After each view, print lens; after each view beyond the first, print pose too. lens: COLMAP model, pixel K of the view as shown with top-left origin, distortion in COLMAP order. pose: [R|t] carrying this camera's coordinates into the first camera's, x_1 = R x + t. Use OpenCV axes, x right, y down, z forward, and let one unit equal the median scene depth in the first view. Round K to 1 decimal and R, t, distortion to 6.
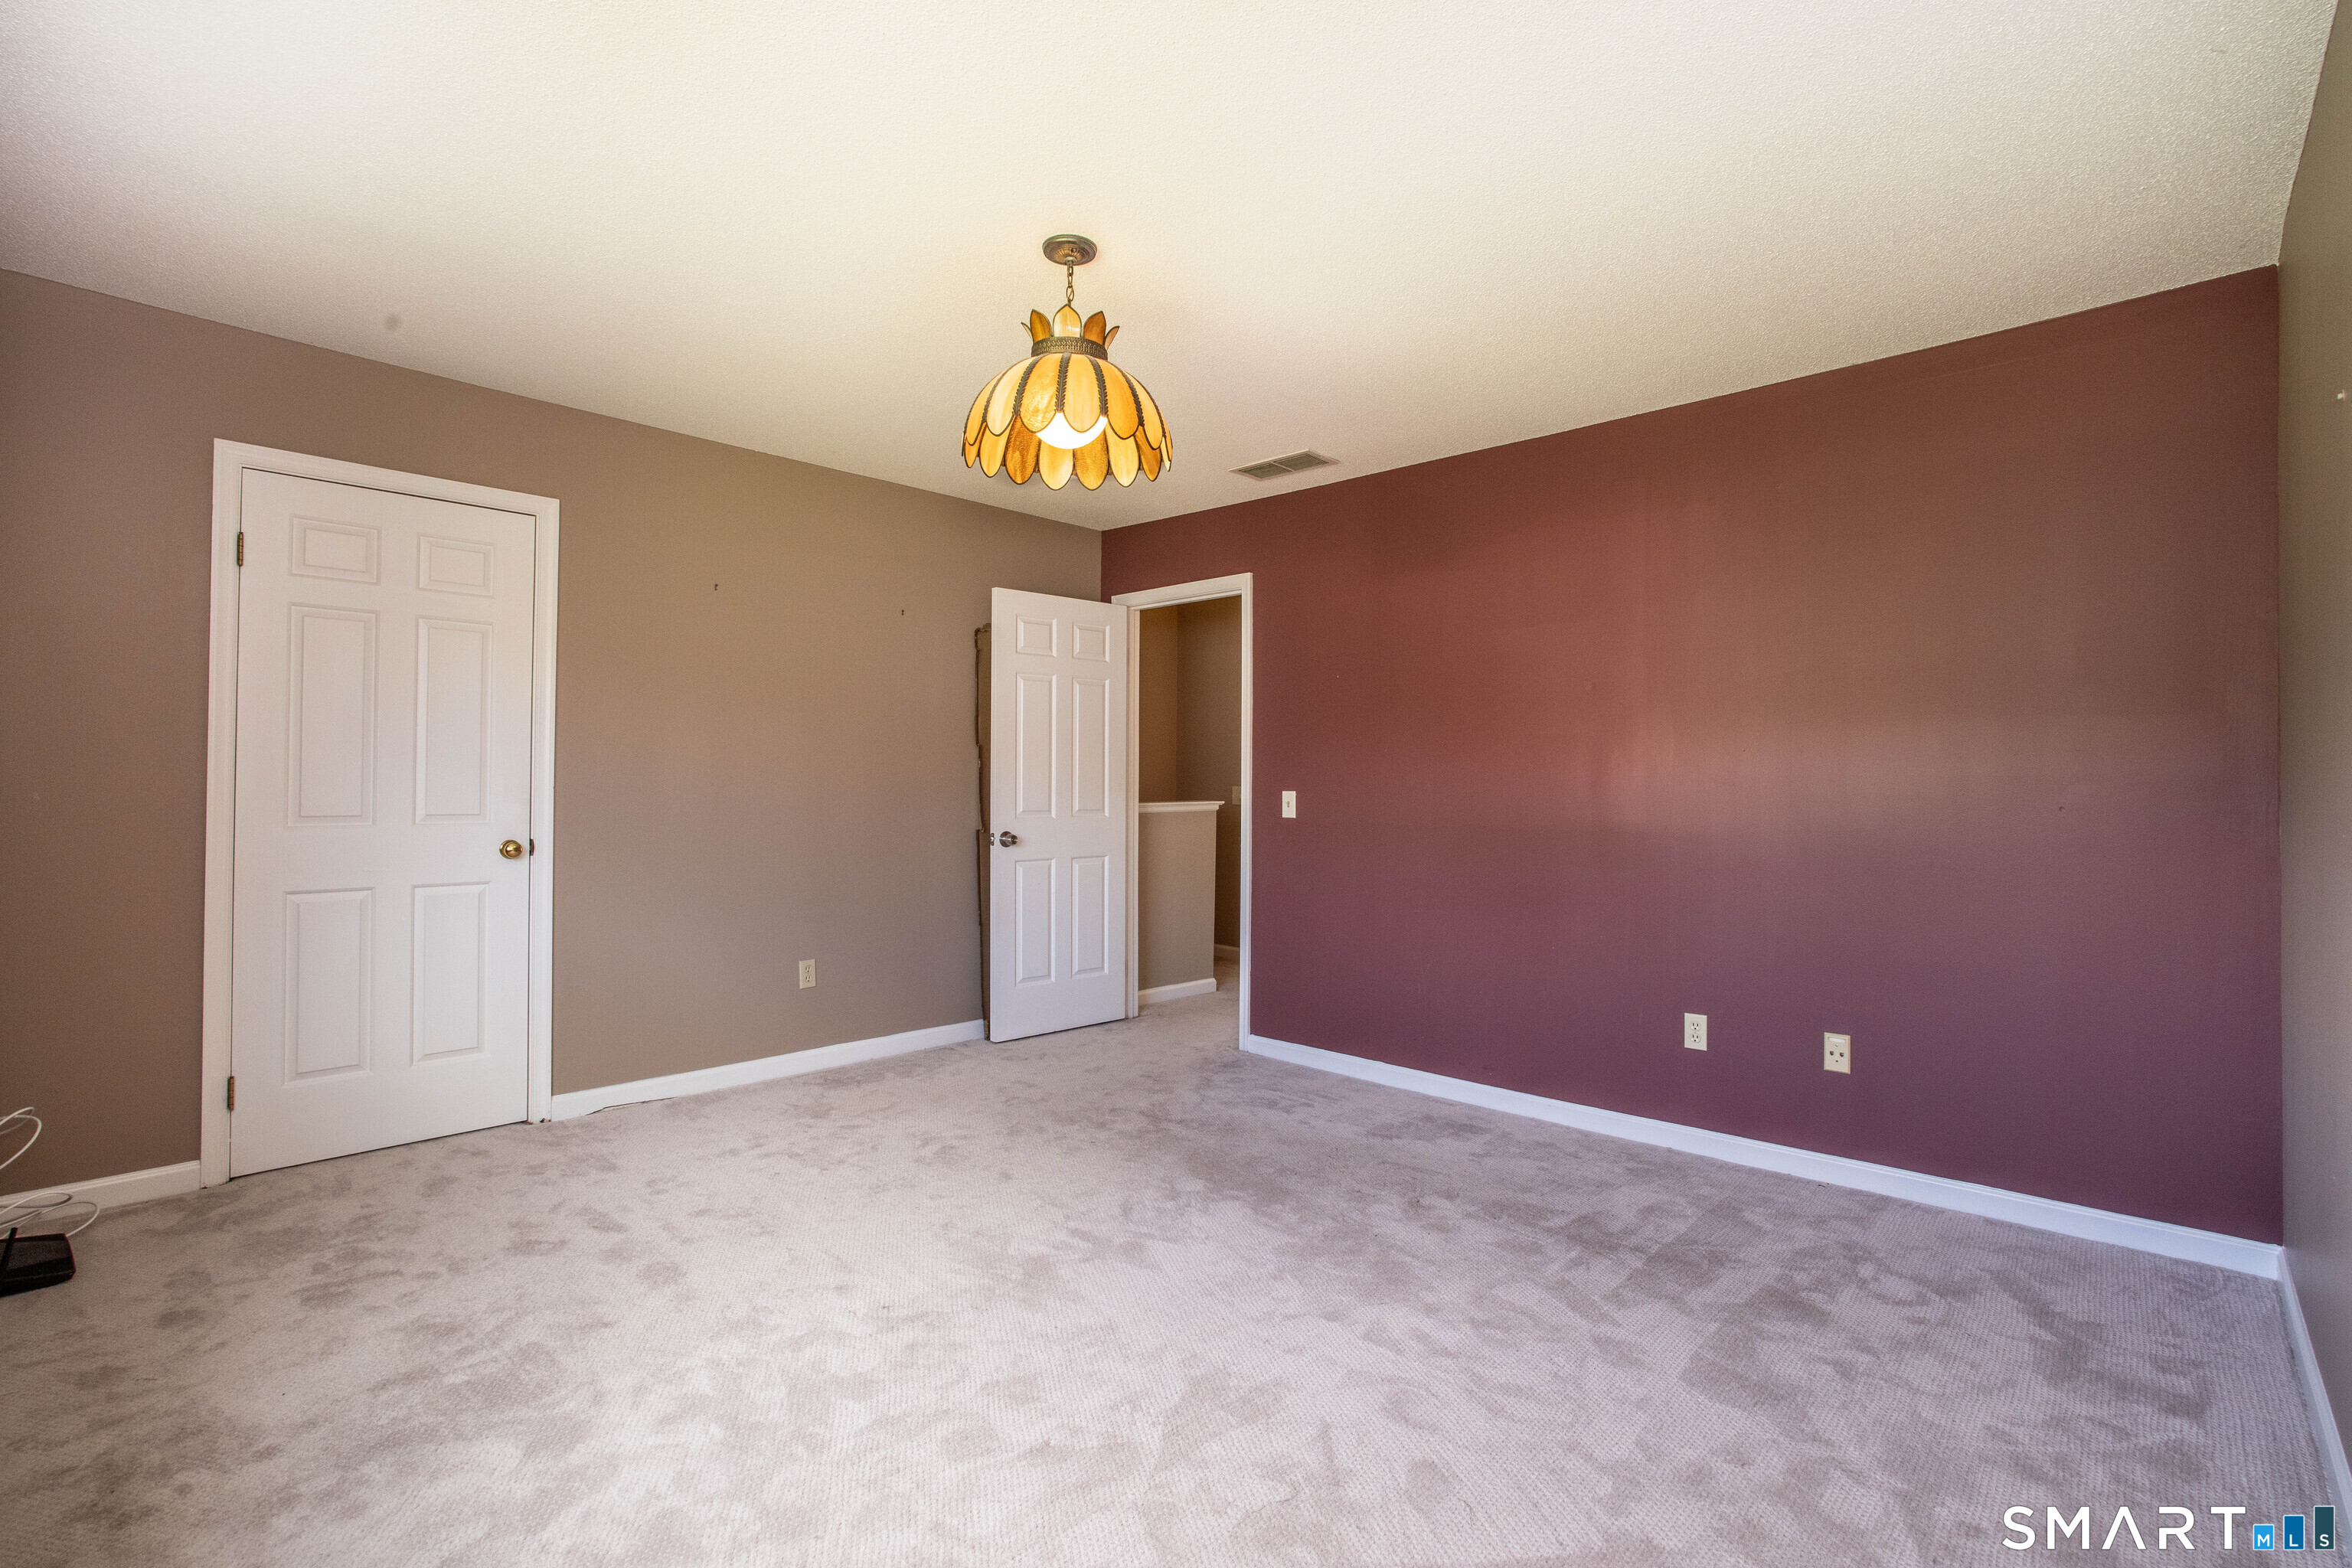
lens RADIAL K [[1084.7, 0, 1175.2], [0, 1084.7, 783.3], [0, 0, 1]] dist [-0.044155, 0.010431]
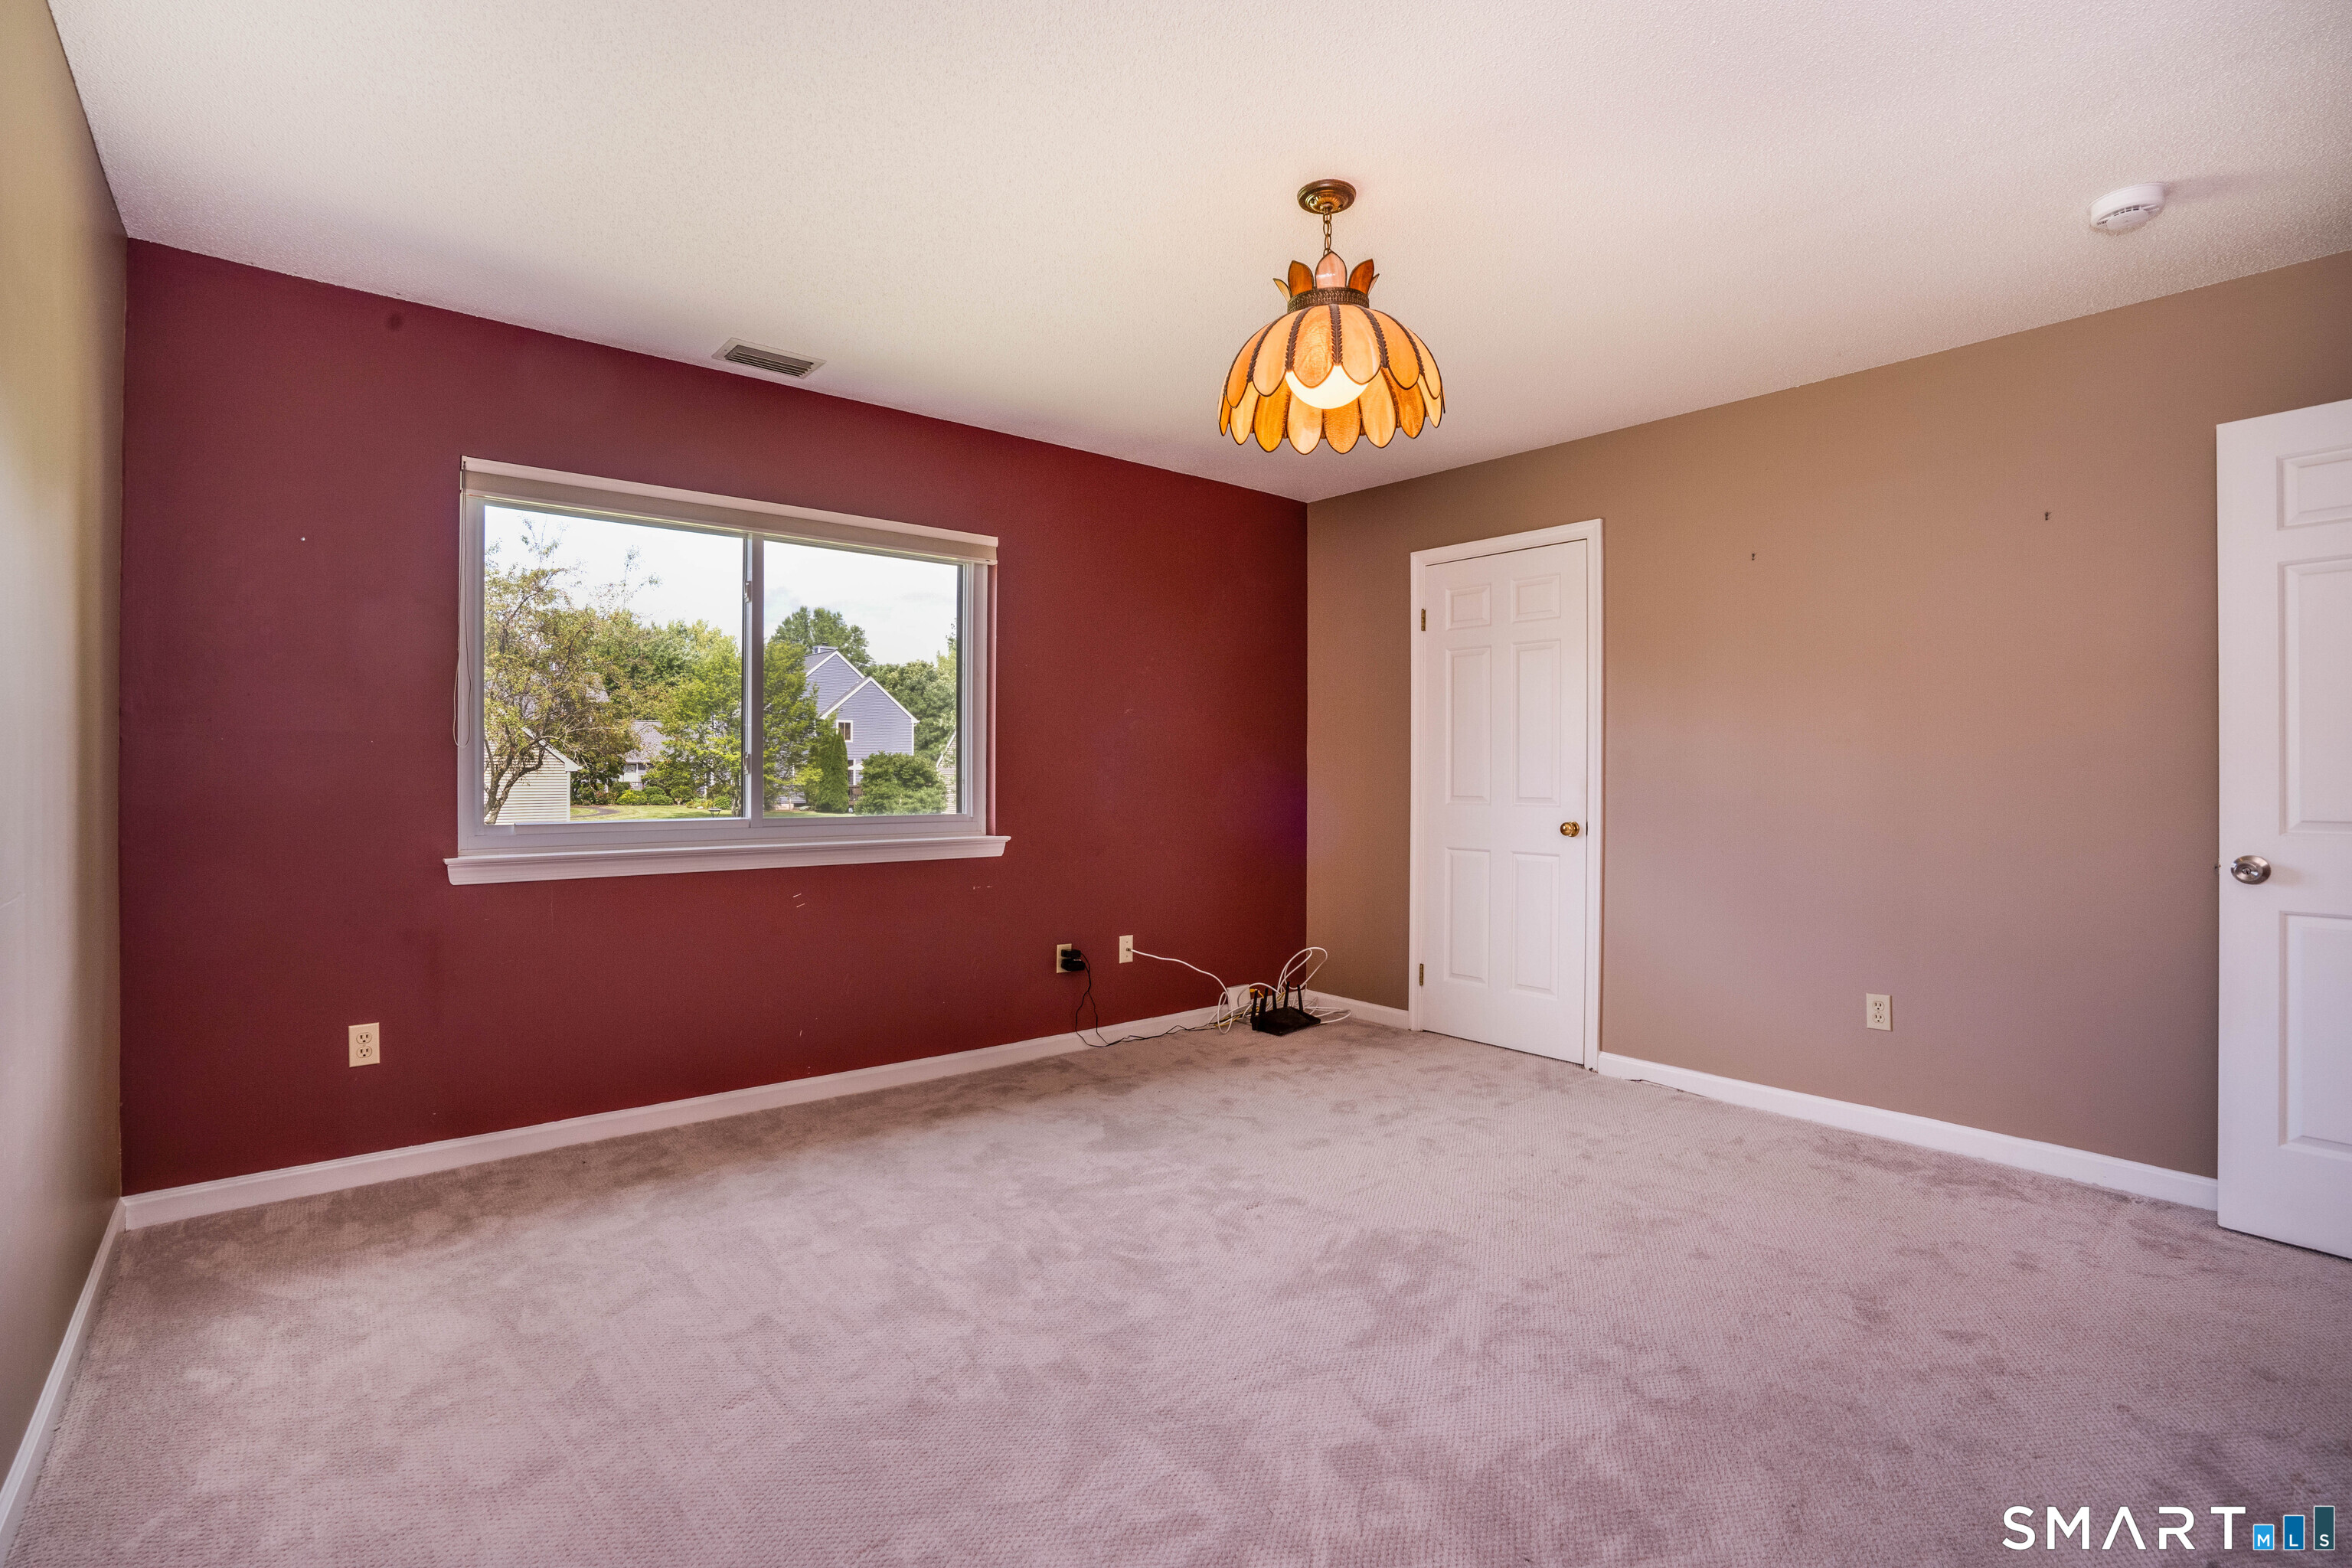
lens RADIAL K [[1092.9, 0, 1170.6], [0, 1092.9, 773.4], [0, 0, 1]] dist [-0.003450, -0.000217]
pose [[-0.146683, -0.010760, -0.989125, 0.635864], [0.004731, 0.999922, -0.011579, 0.012894], [0.989172, -0.006378, -0.146620, 0.740776]]
